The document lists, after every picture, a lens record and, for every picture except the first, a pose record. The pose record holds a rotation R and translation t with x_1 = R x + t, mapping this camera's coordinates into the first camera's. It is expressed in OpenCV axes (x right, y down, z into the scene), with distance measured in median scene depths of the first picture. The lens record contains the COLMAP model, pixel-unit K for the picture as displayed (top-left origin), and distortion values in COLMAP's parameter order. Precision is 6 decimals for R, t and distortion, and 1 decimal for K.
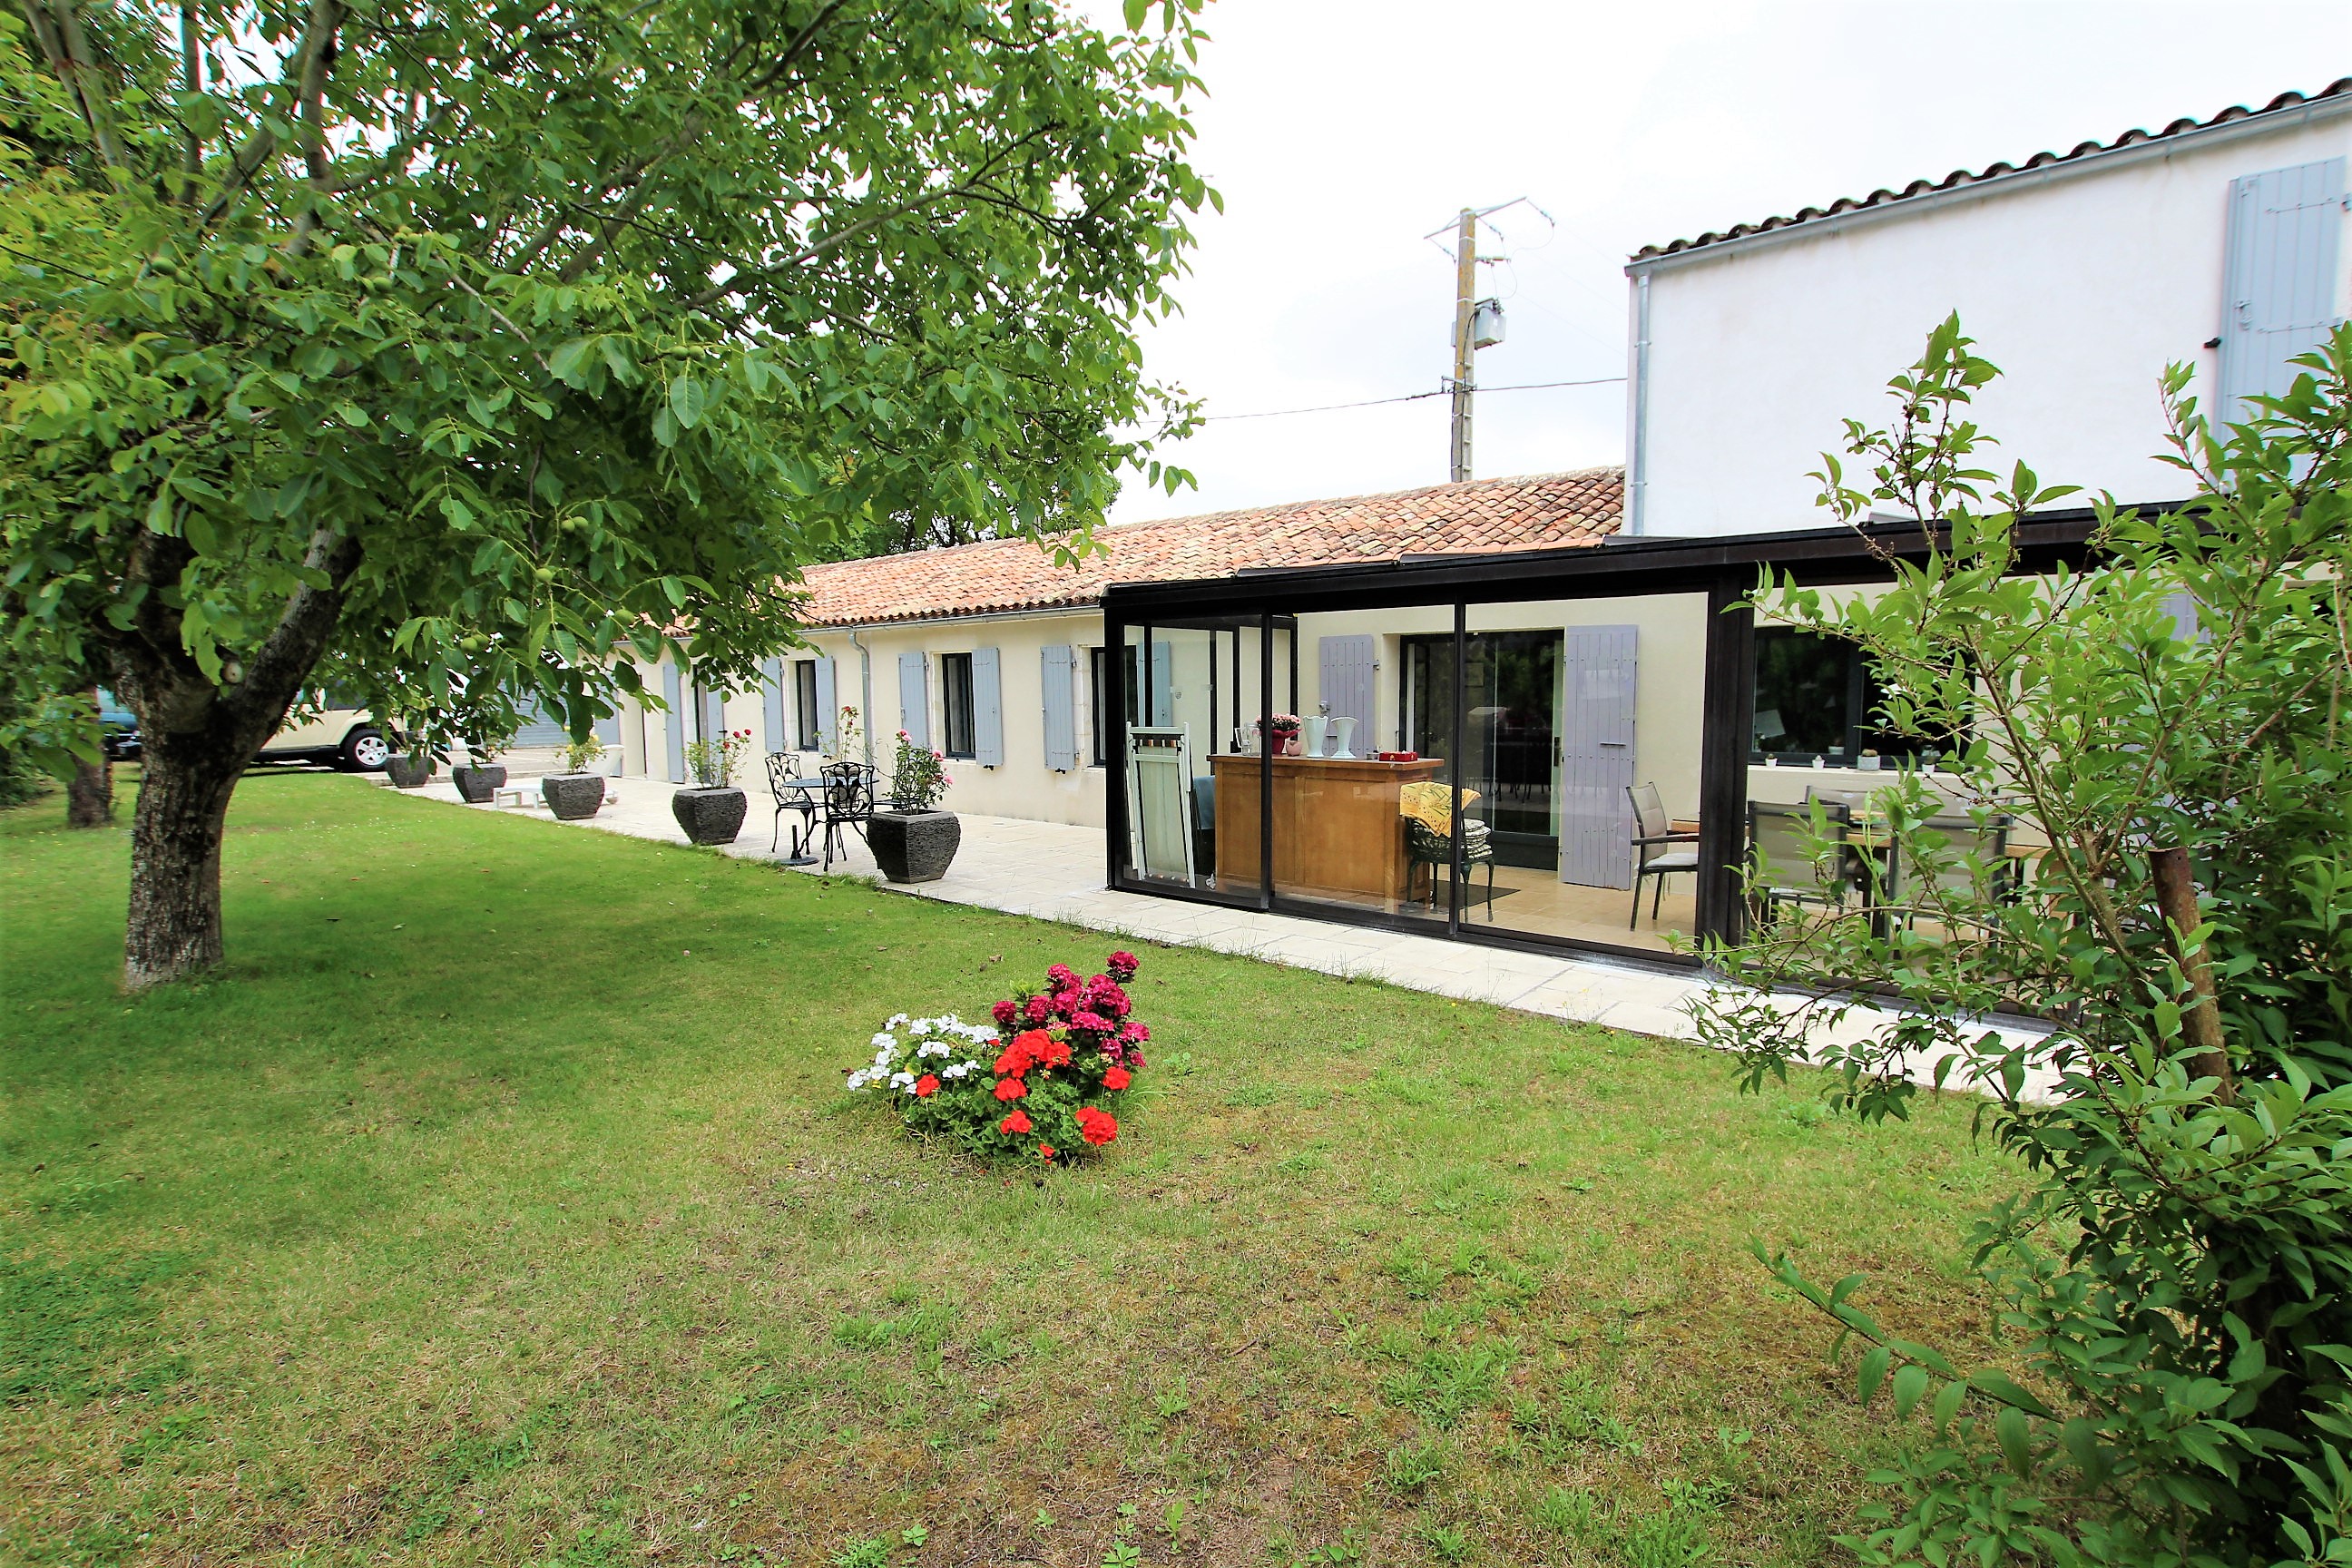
lens RADIAL K [[1109.3, 0, 1176.0], [0, 1109.3, 784.0], [0, 0, 1]] dist [-0.001571, -0.000201]
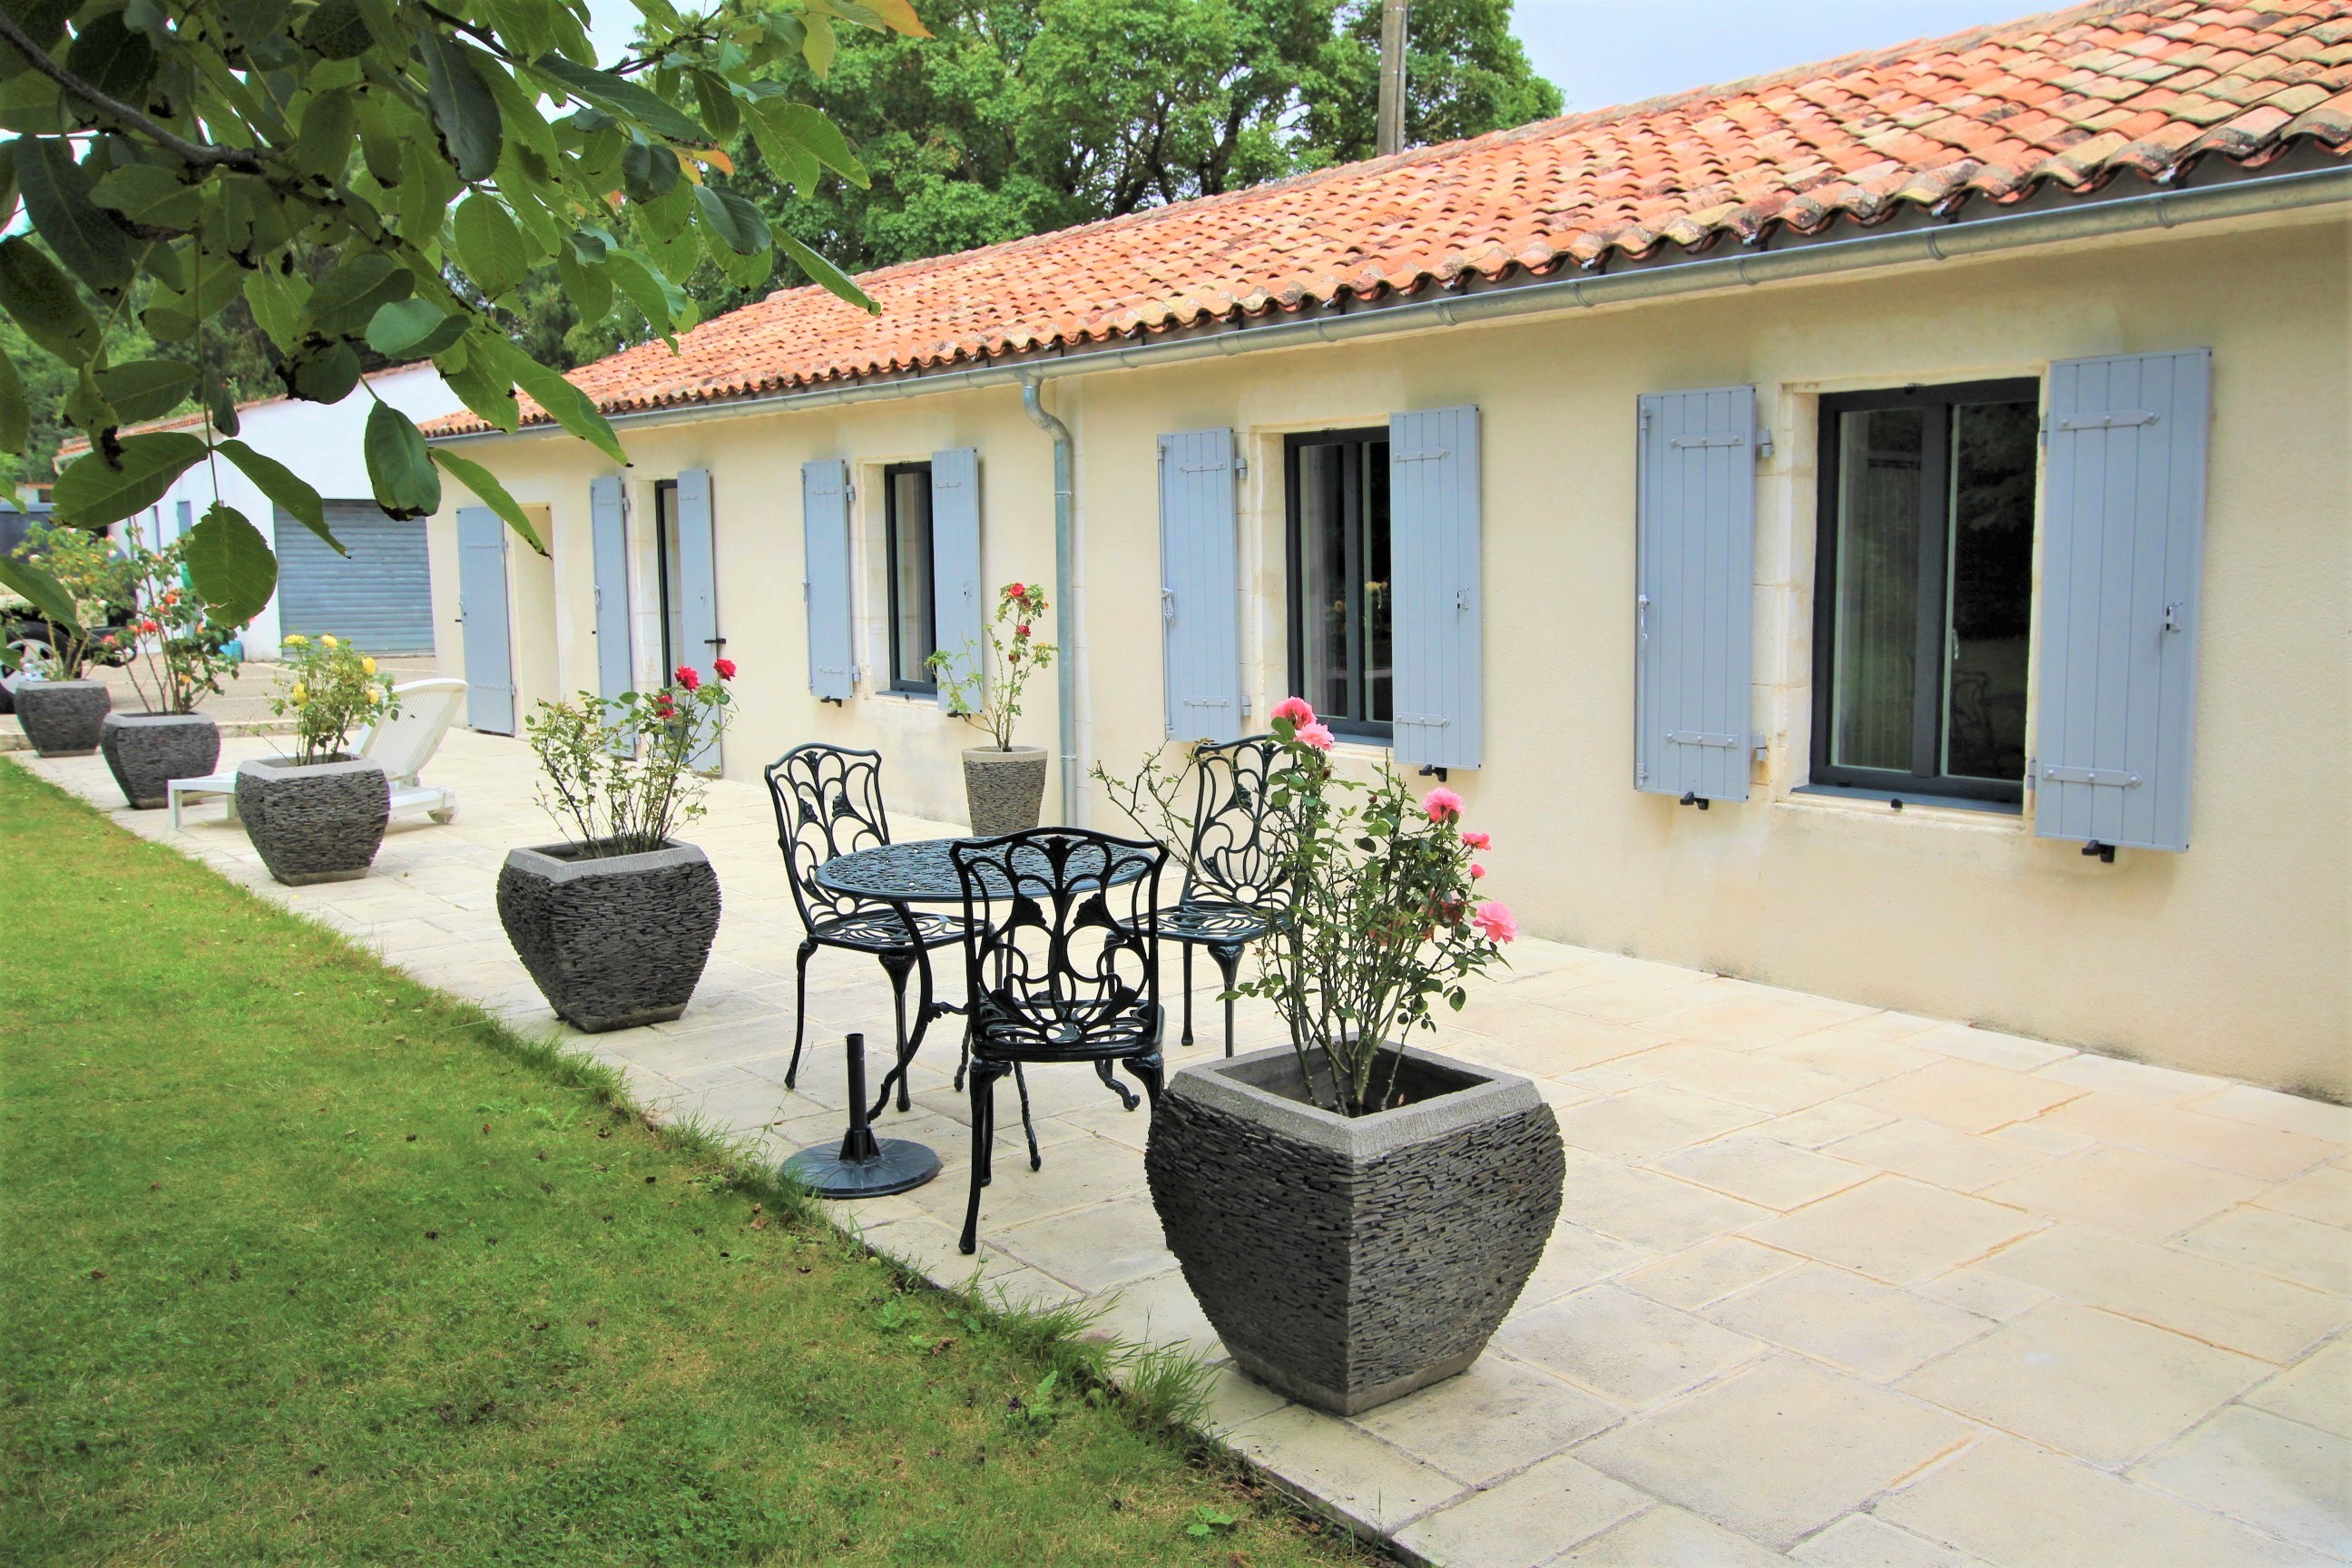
lens RADIAL K [[1955.1, 0, 1176.0], [0, 1955.1, 784.0], [0, 0, 1]] dist [0.035601, 0.000394]
pose [[0.982438, 0.022923, -0.185178, -0.157943], [-0.016355, 0.999184, 0.036919, -0.036904], [0.185874, -0.033242, 0.982011, 0.479911]]
